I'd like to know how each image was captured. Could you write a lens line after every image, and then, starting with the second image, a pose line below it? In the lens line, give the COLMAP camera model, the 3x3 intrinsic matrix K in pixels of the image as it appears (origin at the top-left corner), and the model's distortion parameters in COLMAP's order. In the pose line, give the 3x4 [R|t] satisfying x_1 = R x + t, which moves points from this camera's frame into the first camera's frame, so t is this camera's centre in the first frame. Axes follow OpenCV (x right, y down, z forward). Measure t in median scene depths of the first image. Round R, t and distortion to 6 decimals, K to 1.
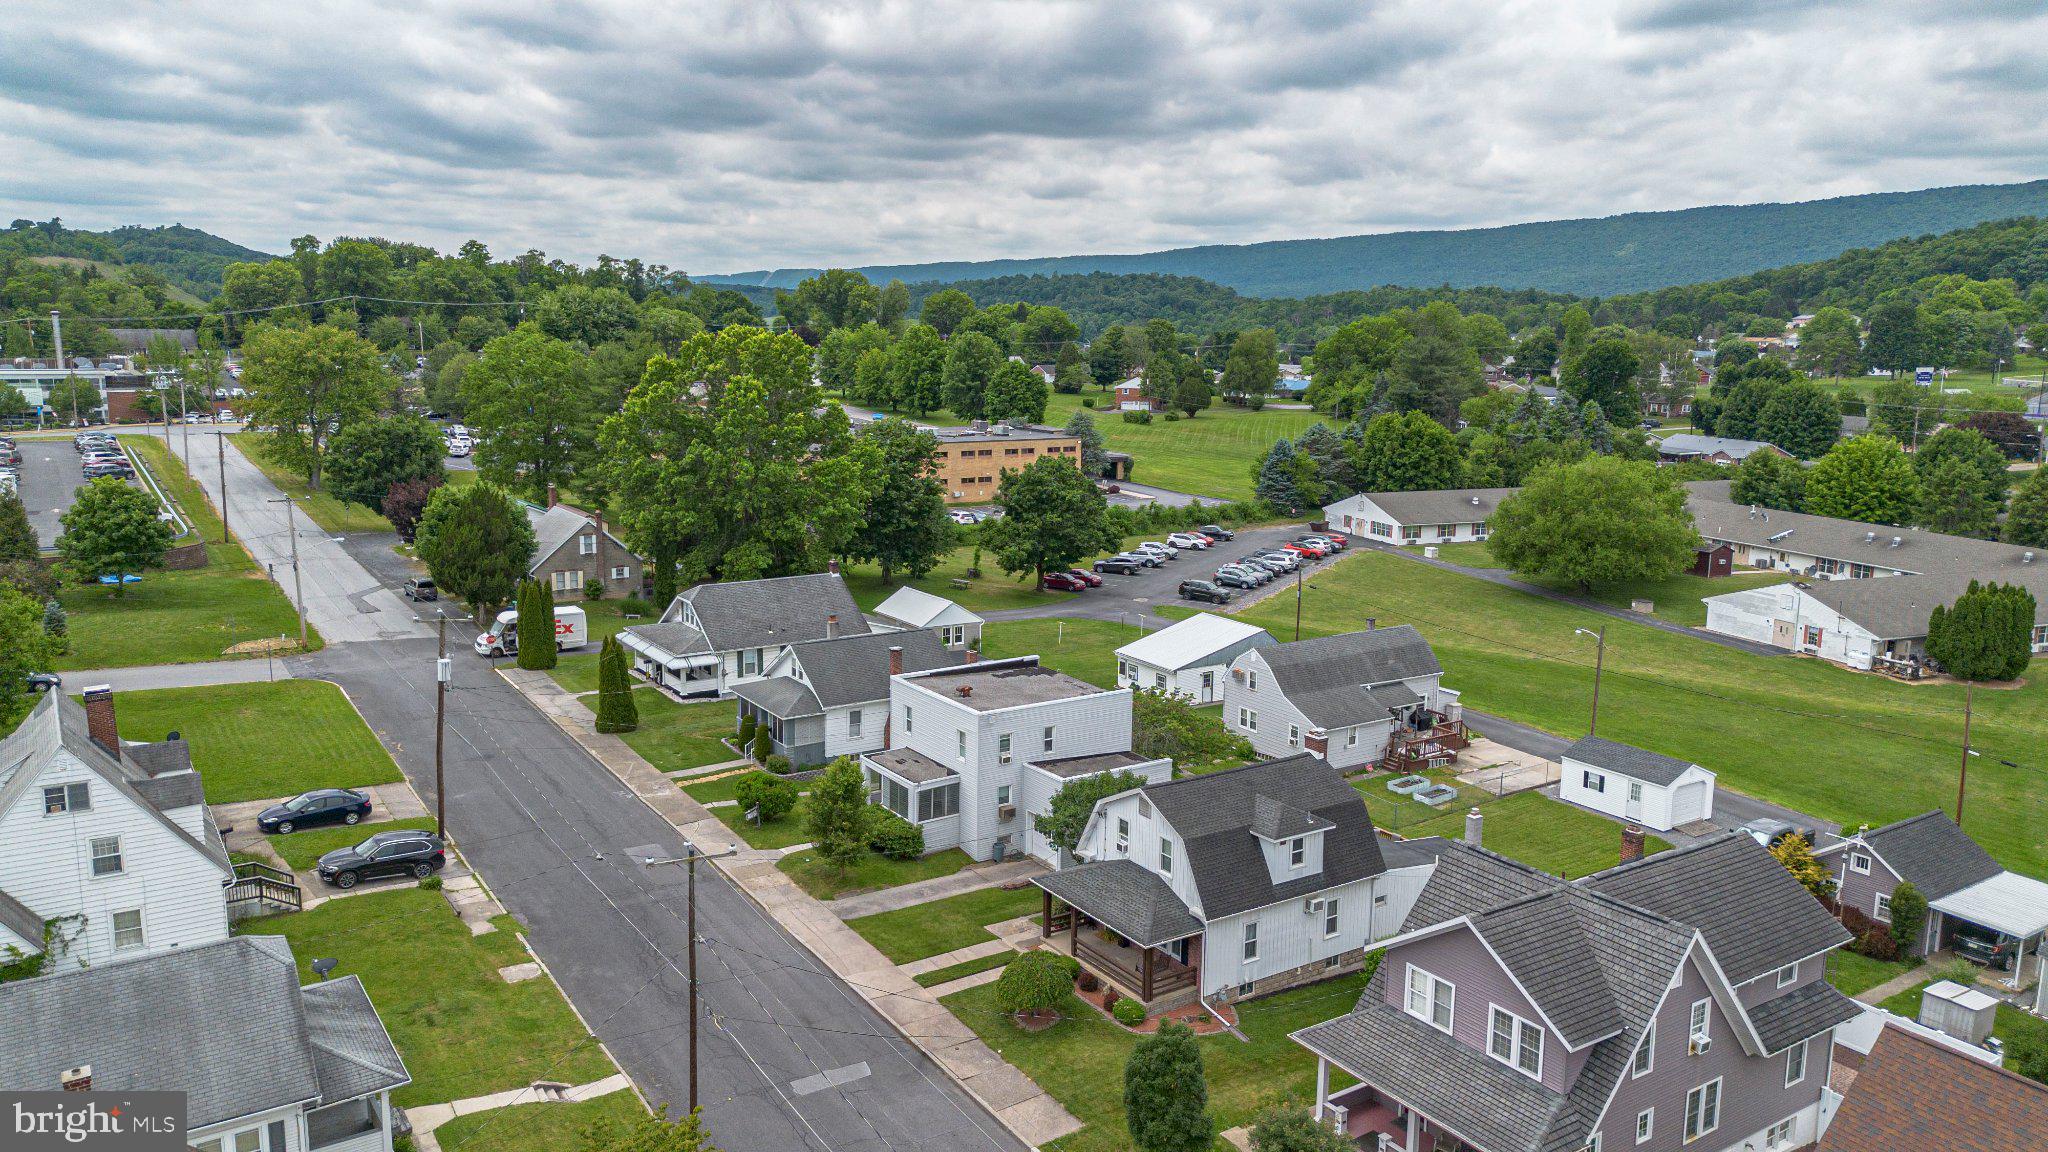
lens RADIAL K [[1472.2, 0, 1024.6], [0, 1472.2, 573.1], [0, 0, 1]] dist [0.070006, -0.059241]
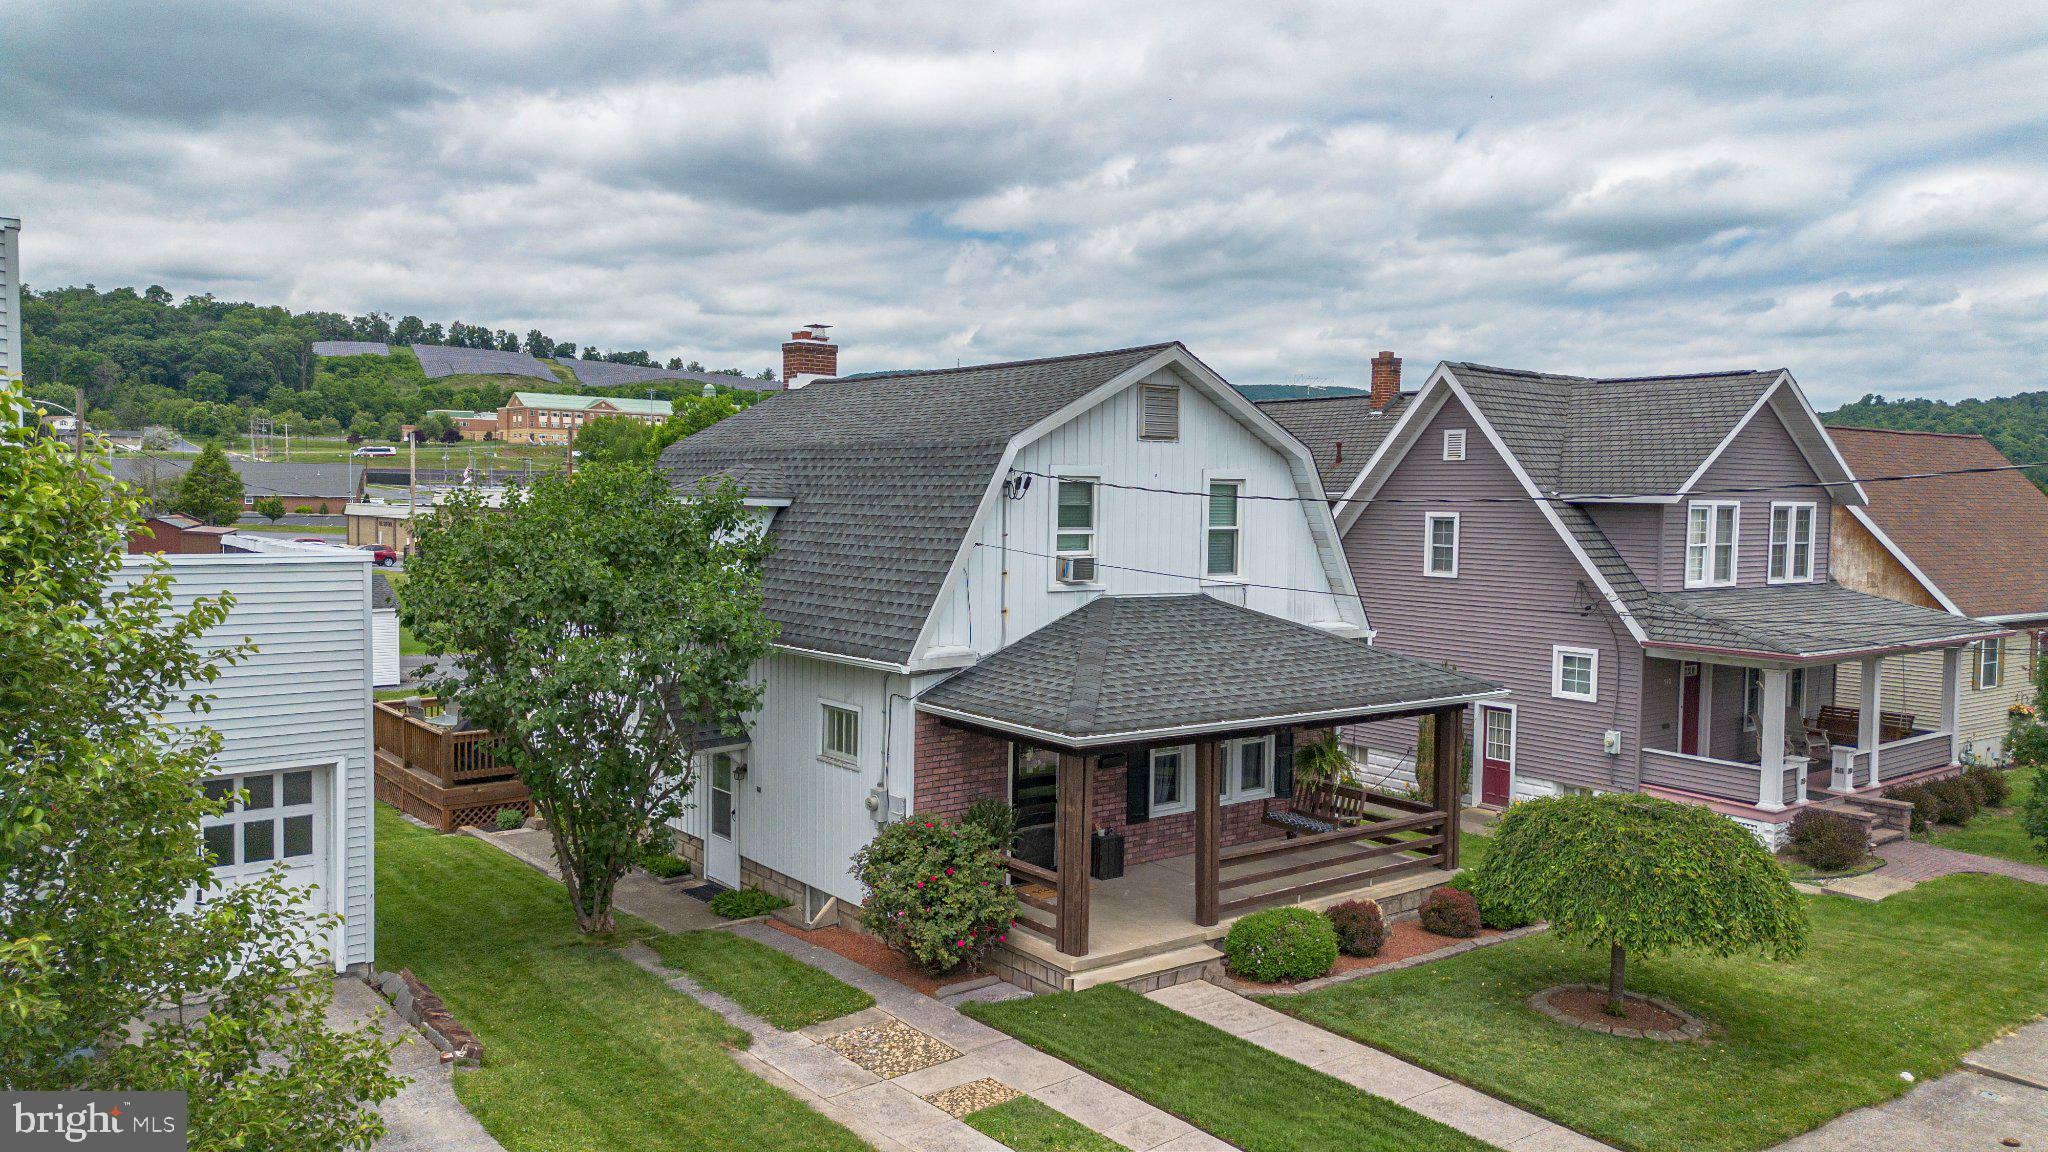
lens RADIAL K [[1472.2, 0, 1007.2], [0, 1472.2, 585.6], [0, 0, 1]] dist [0.070006, -0.059241]
pose [[-0.081565, -0.076214, 0.993750, -0.216174], [0.152662, 0.984351, 0.088023, 0.140949], [-0.984907, 0.158887, -0.068653, 0.914160]]
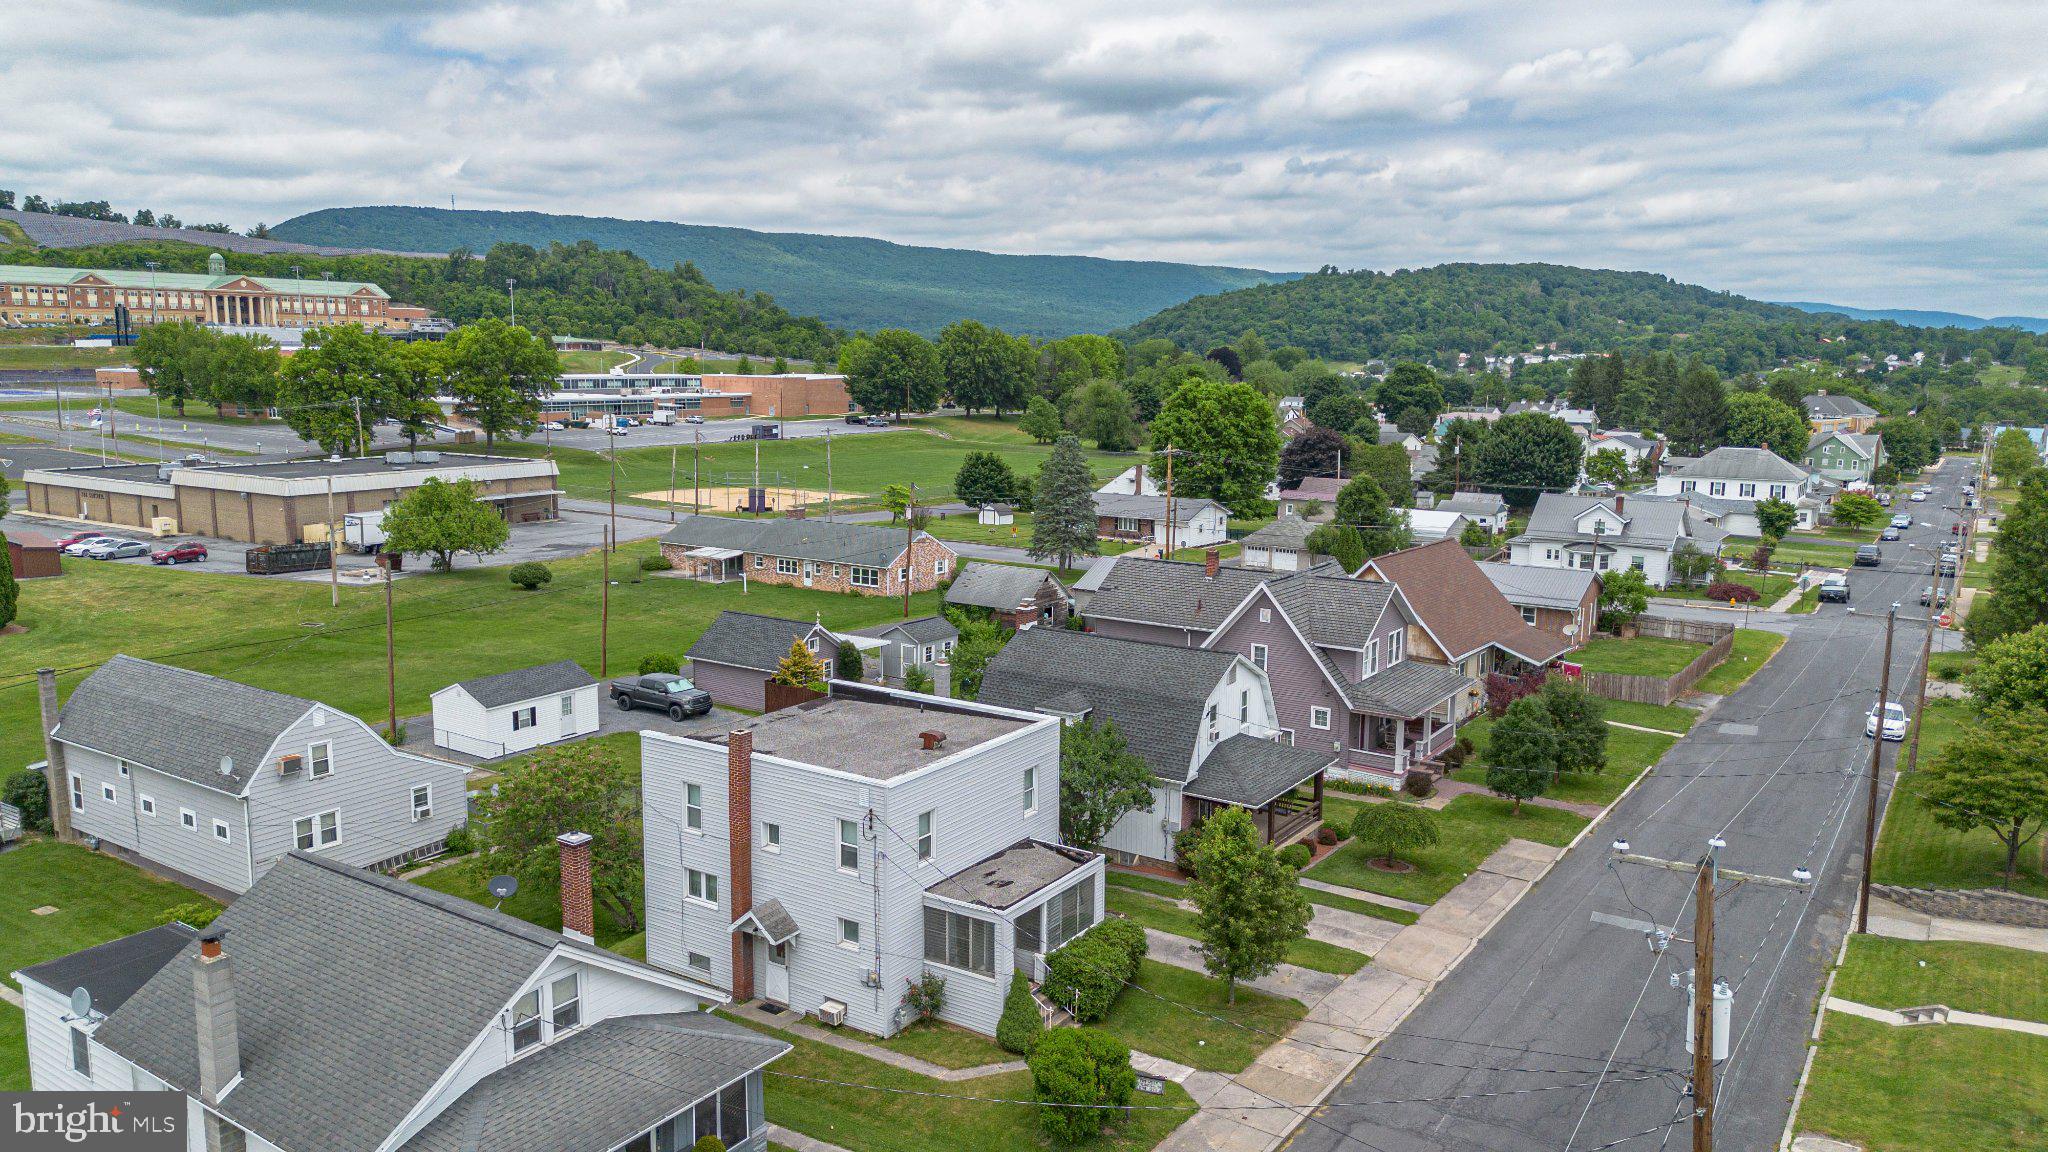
lens RADIAL K [[1472.2, 0, 1021.1], [0, 1472.2, 573.4], [0, 0, 1]] dist [0.070006, -0.059241]
pose [[-0.396673, -0.154653, 0.904839, -0.614119], [0.141528, 0.963617, 0.226744, -0.118568], [-0.906984, 0.218003, -0.360353, 1.248119]]
